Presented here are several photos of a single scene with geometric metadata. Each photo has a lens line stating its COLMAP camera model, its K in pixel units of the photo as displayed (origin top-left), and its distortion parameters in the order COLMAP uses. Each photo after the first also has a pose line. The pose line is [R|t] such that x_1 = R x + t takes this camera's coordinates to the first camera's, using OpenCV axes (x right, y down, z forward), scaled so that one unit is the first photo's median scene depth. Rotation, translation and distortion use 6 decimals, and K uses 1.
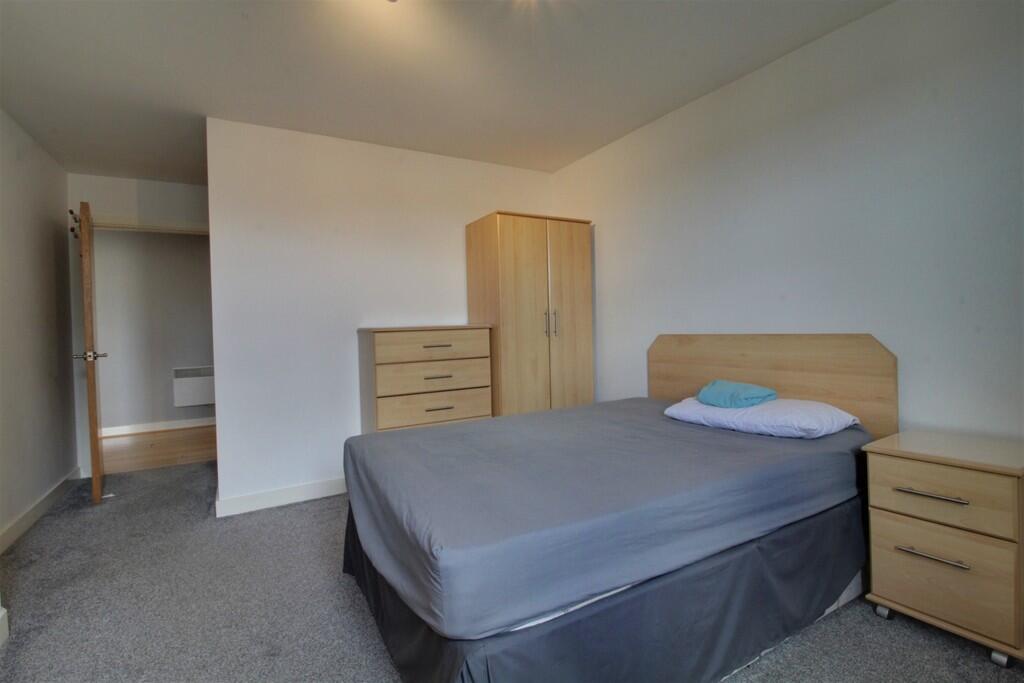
lens RADIAL K [[474.1, 0, 513.1], [0, 474.1, 332.1], [0, 0, 1]] dist [0.000925, -0.013097]
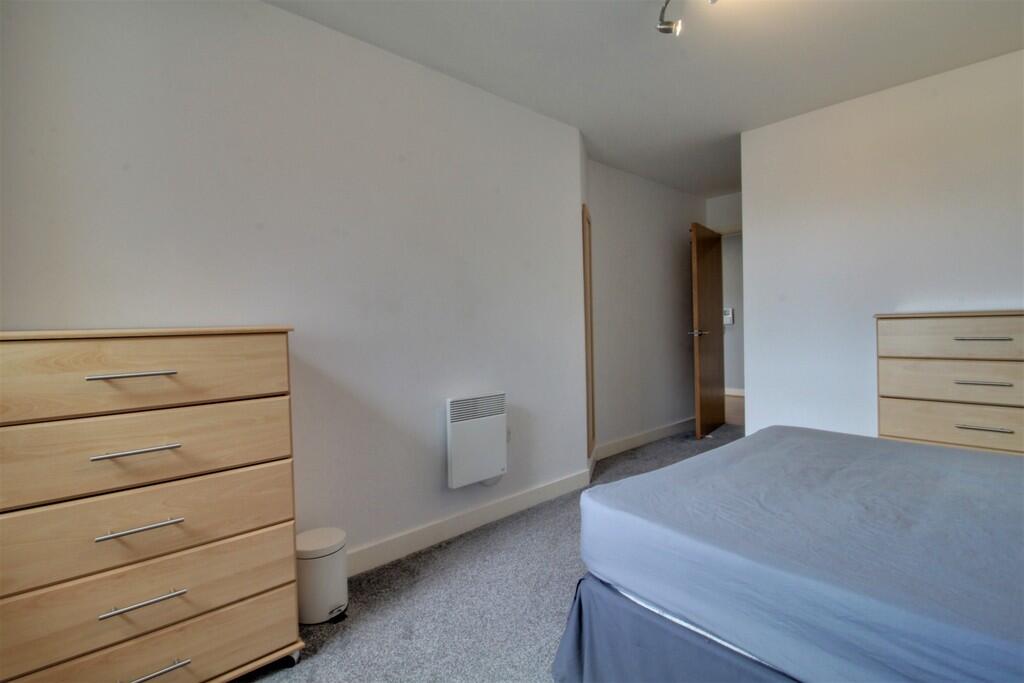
lens RADIAL K [[474.1, 0, 513.1], [0, 474.1, 332.1], [0, 0, 1]] dist [0.000925, -0.013097]
pose [[0.199420, 0.039180, -0.979131, 0.742176], [0.006109, 0.999131, 0.041224, -0.025618], [0.979895, -0.014203, 0.199007, 0.385528]]
